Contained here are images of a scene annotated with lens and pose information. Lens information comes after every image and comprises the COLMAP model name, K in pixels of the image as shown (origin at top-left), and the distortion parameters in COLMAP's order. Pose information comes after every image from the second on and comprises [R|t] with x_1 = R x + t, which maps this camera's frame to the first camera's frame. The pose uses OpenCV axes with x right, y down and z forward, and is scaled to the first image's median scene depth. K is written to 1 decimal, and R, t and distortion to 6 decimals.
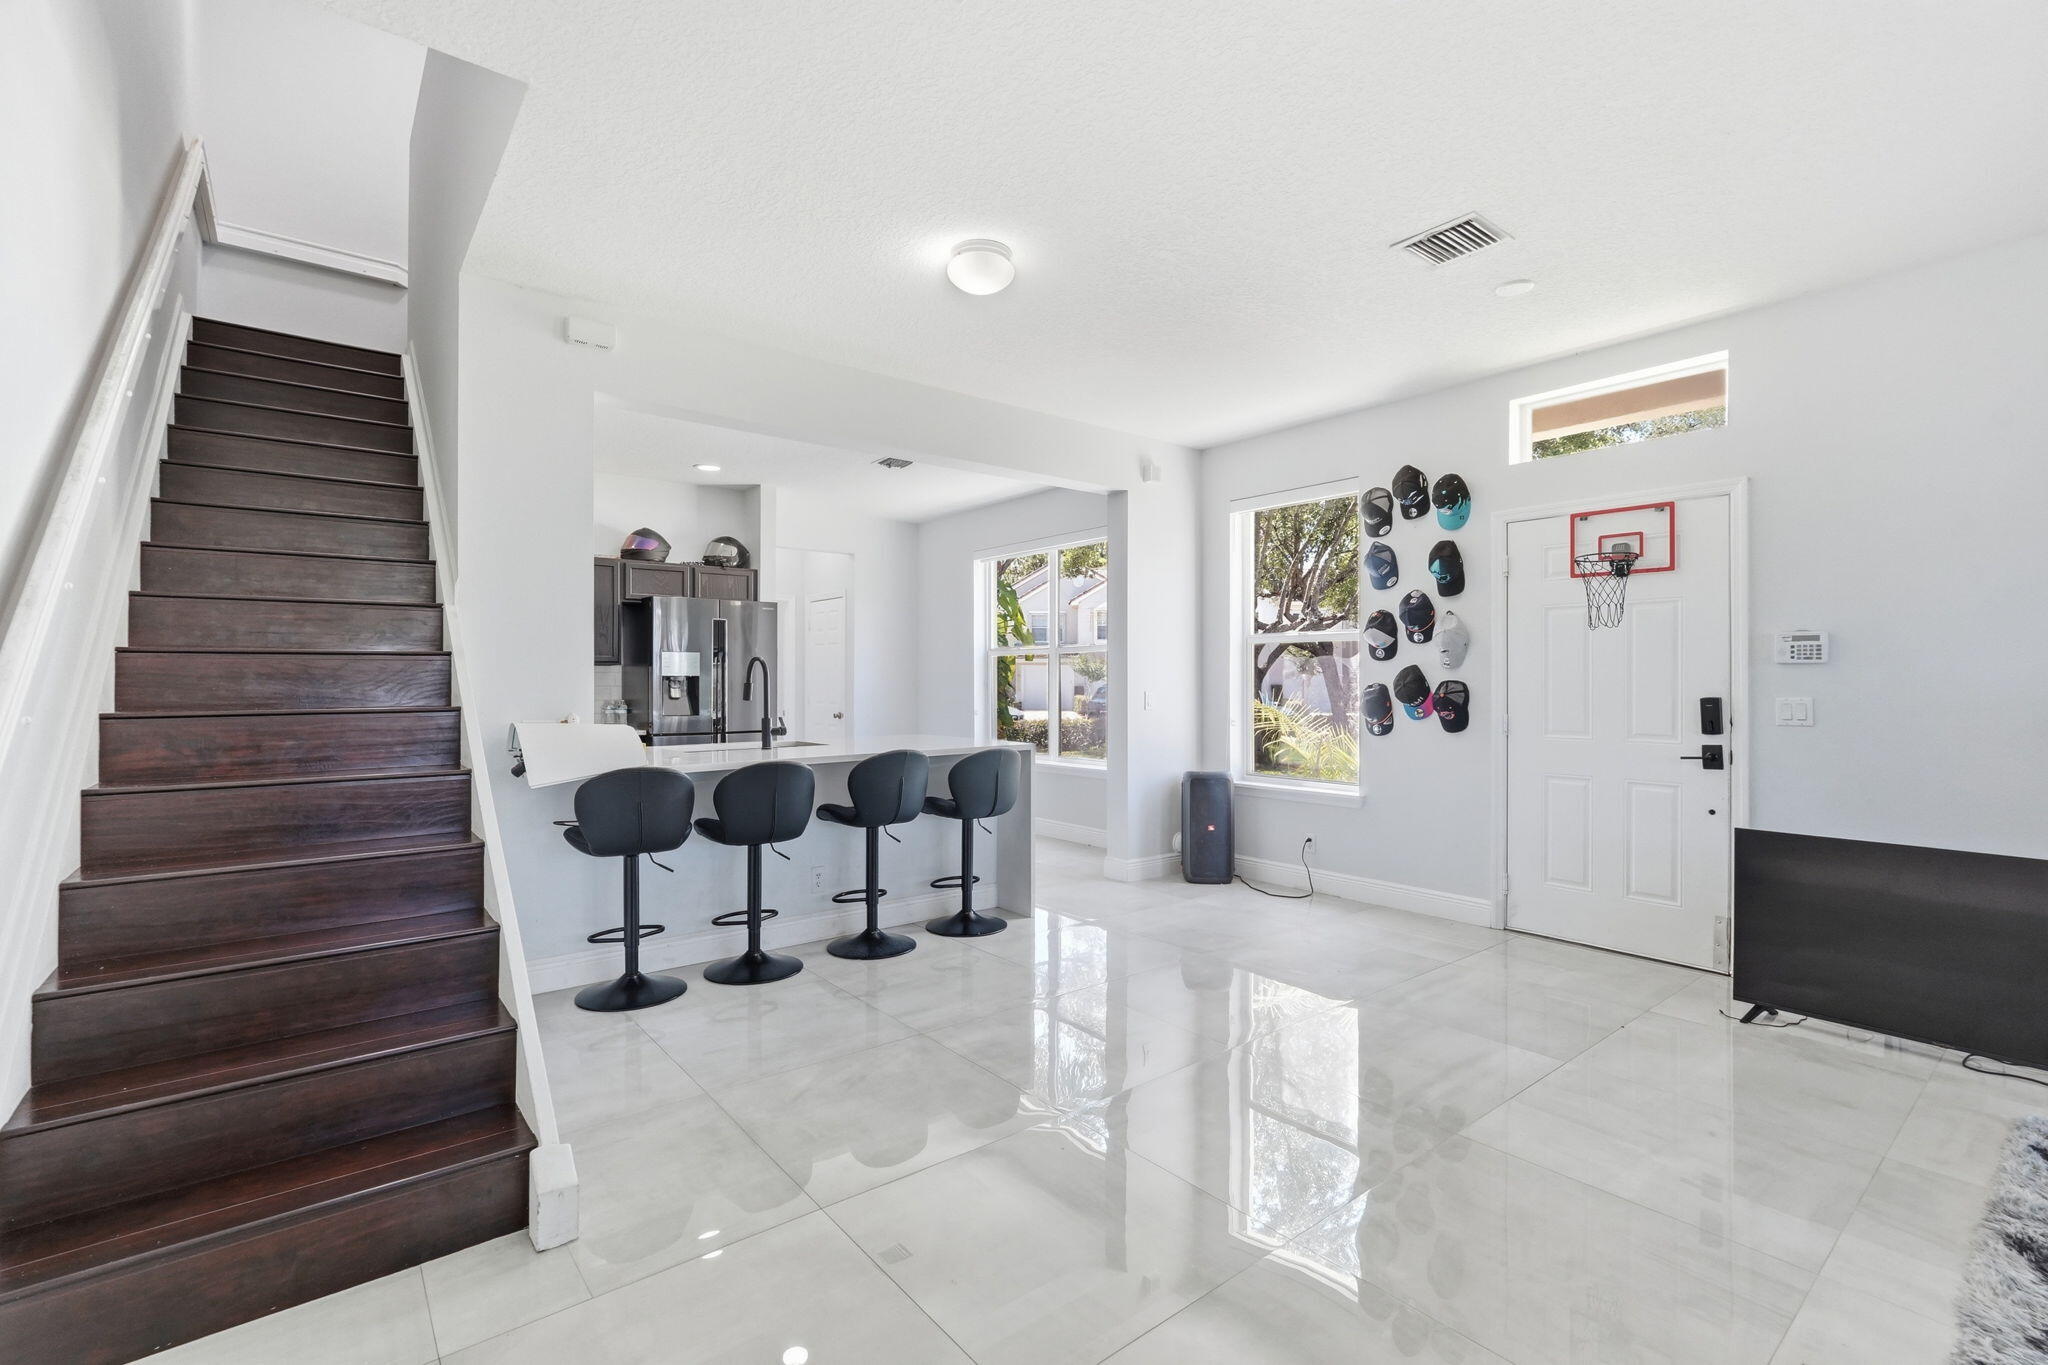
lens RADIAL K [[906.5, 0, 1024.0], [0, 906.5, 678.9], [0, 0, 1]] dist [-0.022588, 0.012184]
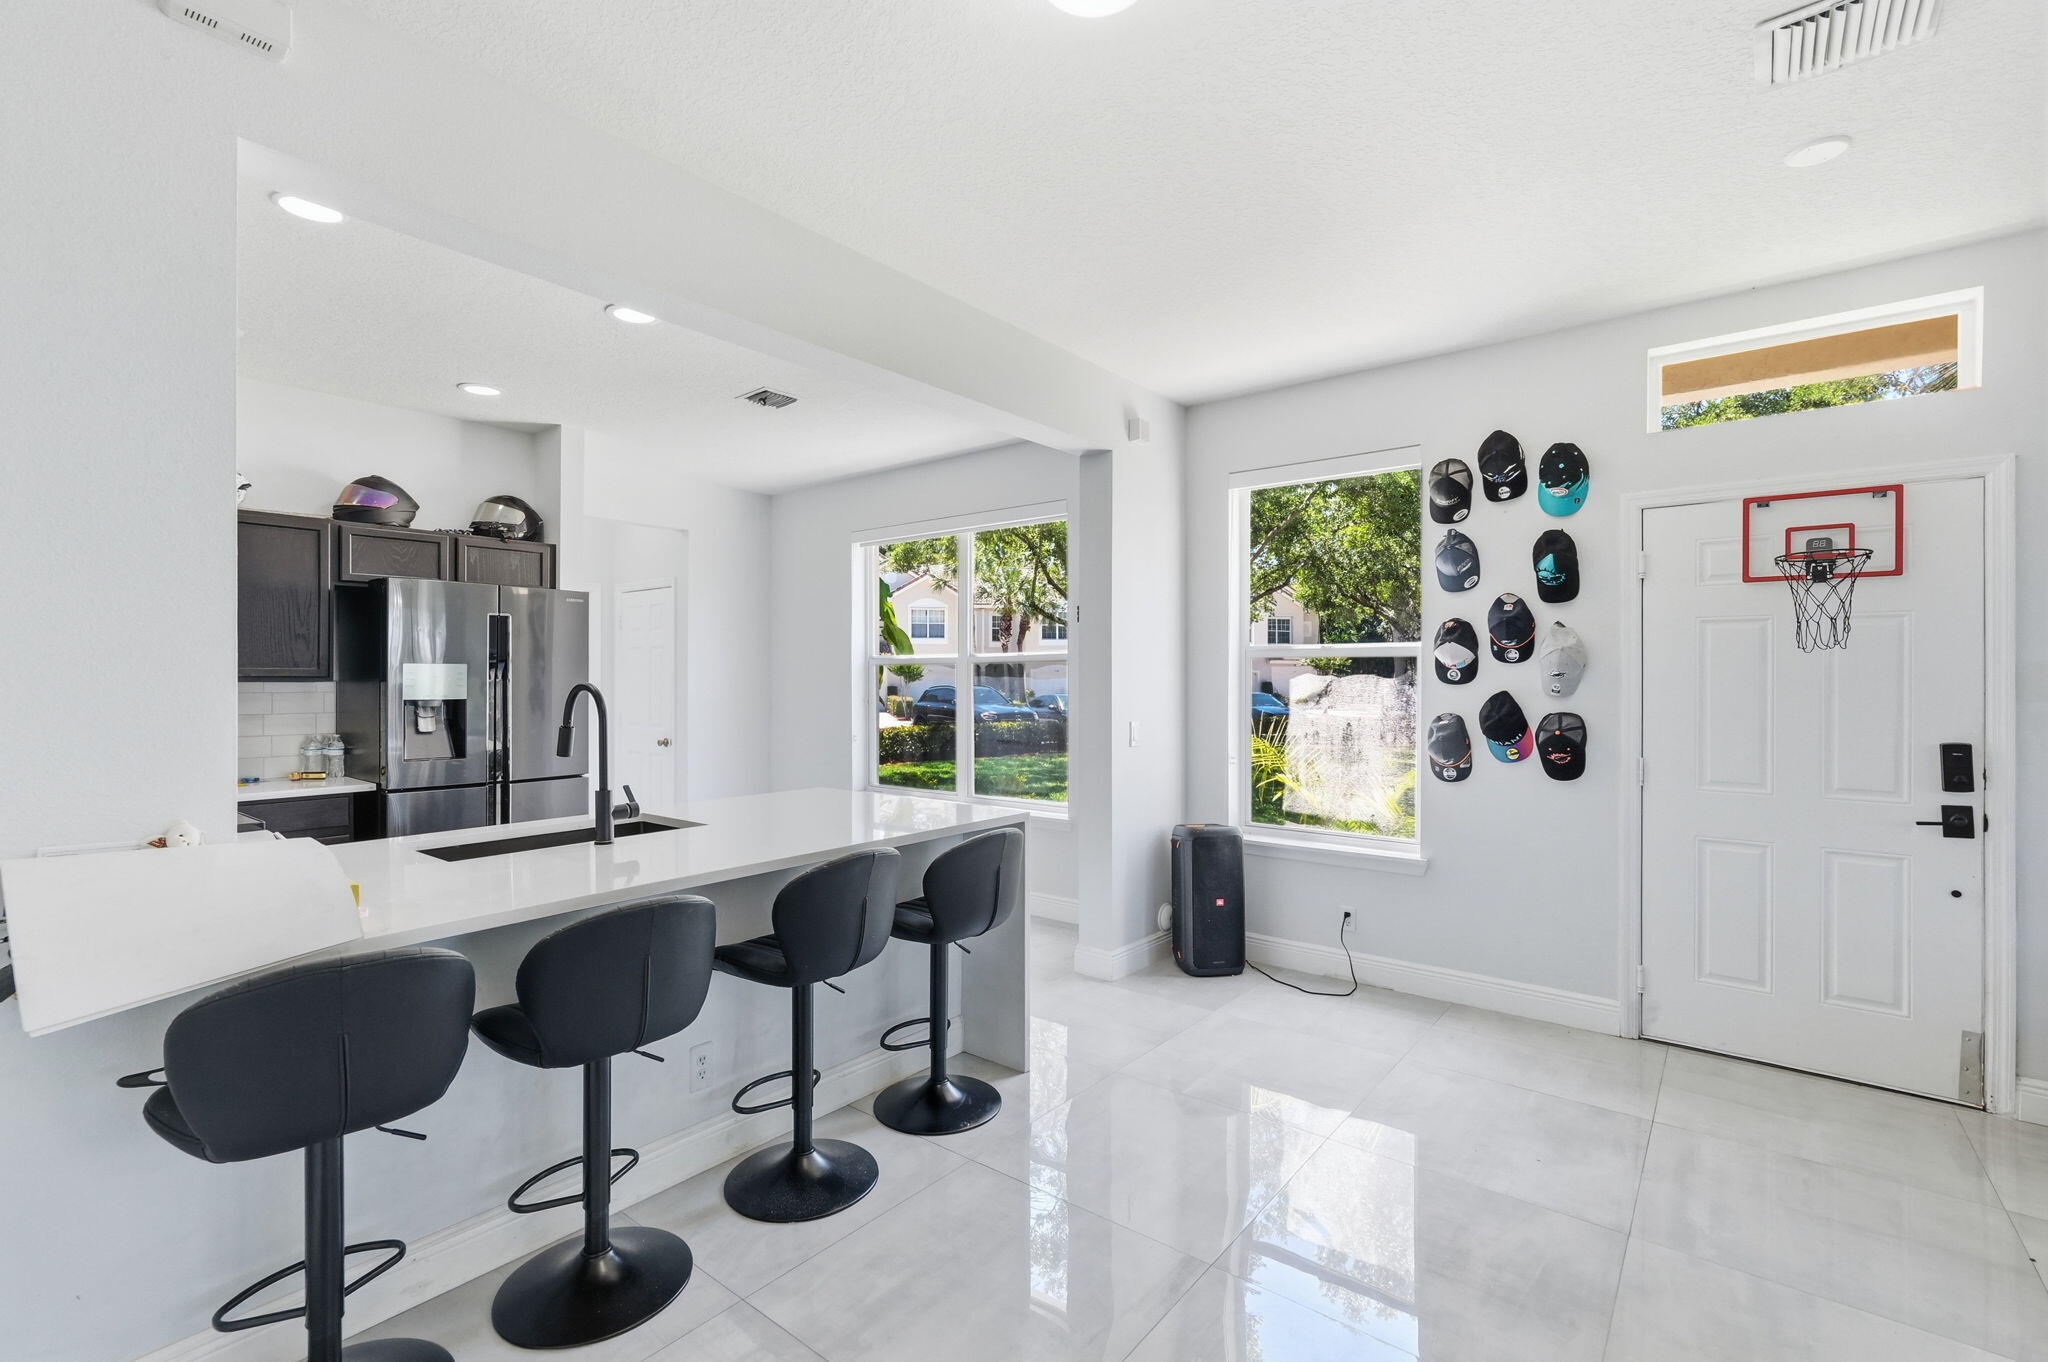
lens RADIAL K [[906.5, 0, 1024.0], [0, 906.5, 677.4], [0, 0, 1]] dist [-0.022588, 0.012184]
pose [[0.975621, 0.001780, 0.219455, -0.132044], [-0.002035, 0.999997, 0.000937, -0.026417], [-0.219453, -0.001361, 0.975622, 0.334317]]
